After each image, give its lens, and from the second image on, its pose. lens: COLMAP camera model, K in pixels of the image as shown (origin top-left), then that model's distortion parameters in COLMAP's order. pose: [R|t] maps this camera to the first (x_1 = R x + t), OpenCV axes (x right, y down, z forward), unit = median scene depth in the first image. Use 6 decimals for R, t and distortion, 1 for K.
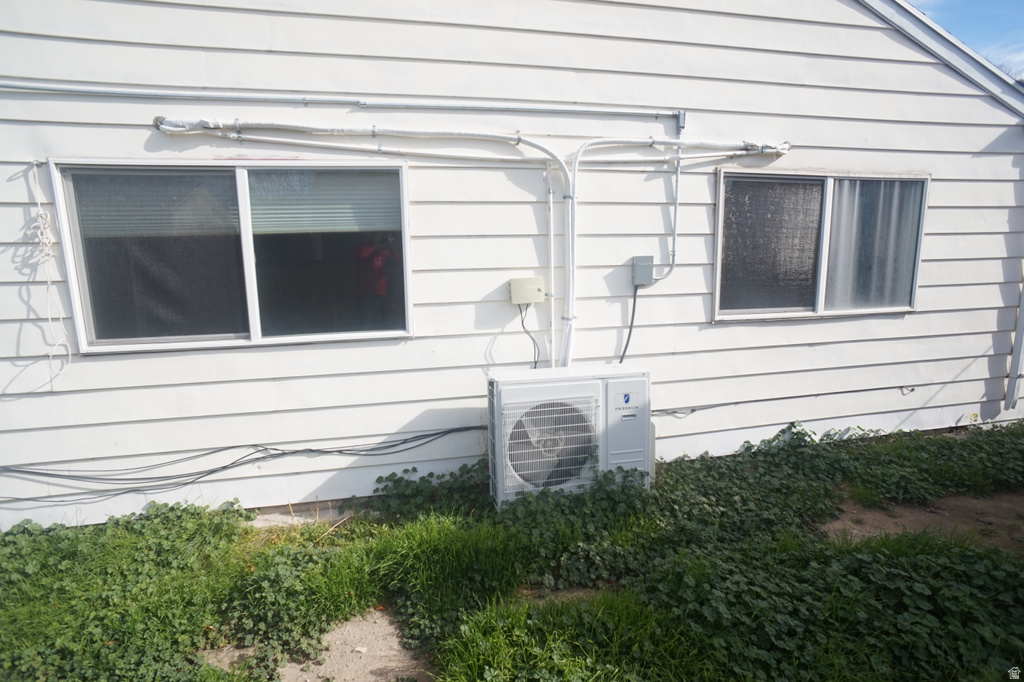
lens RADIAL K [[568.3, 0, 516.1], [0, 568.3, 340.0], [0, 0, 1]] dist [-0.032804, 0.008801]
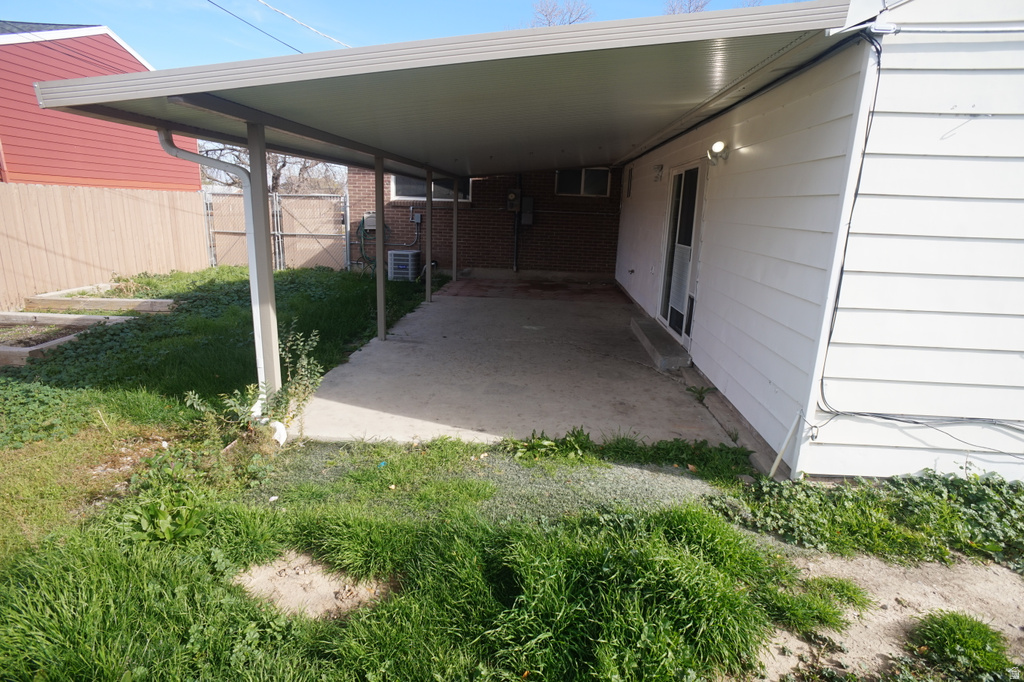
lens RADIAL K [[545.4, 0, 508.8], [0, 545.4, 339.3], [0, 0, 1]] dist [-0.069385, 0.043374]
pose [[0.953083, 0.113138, -0.280772, -1.325295], [-0.094756, 0.992421, 0.078249, 0.075924], [0.287497, -0.047973, 0.956579, -0.170332]]
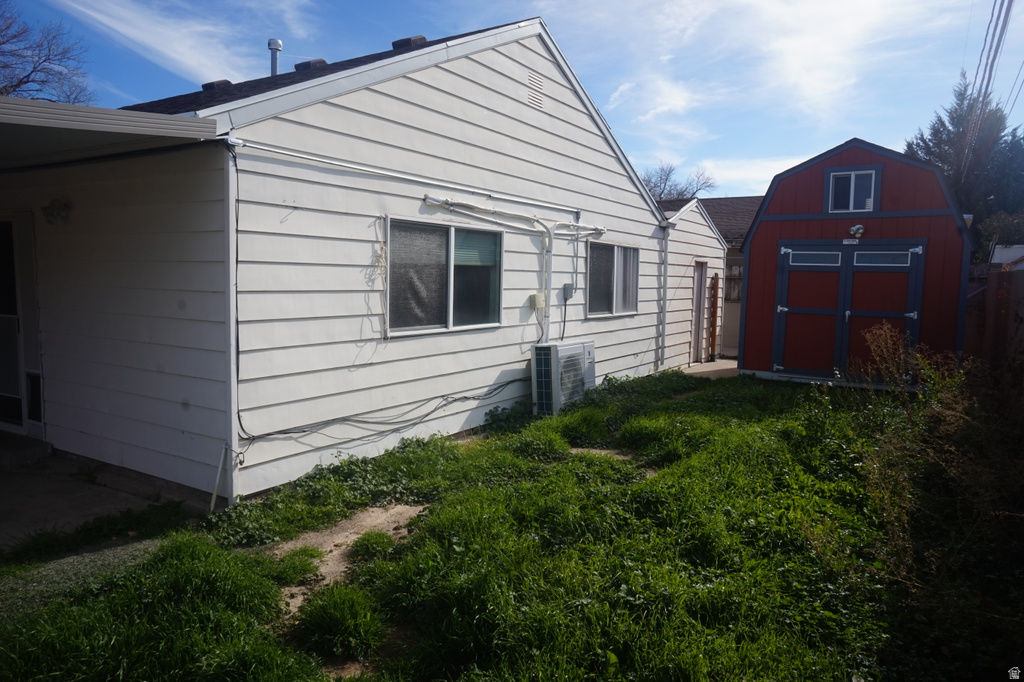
lens RADIAL K [[703.0, 0, 515.9], [0, 703.0, 340.5], [0, 0, 1]] dist [-0.062015, 0.088243]
pose [[0.709760, -0.038162, 0.703409, -1.638543], [0.094986, 0.994597, -0.041883, 0.128466], [-0.698010, 0.096541, 0.709550, -0.543670]]
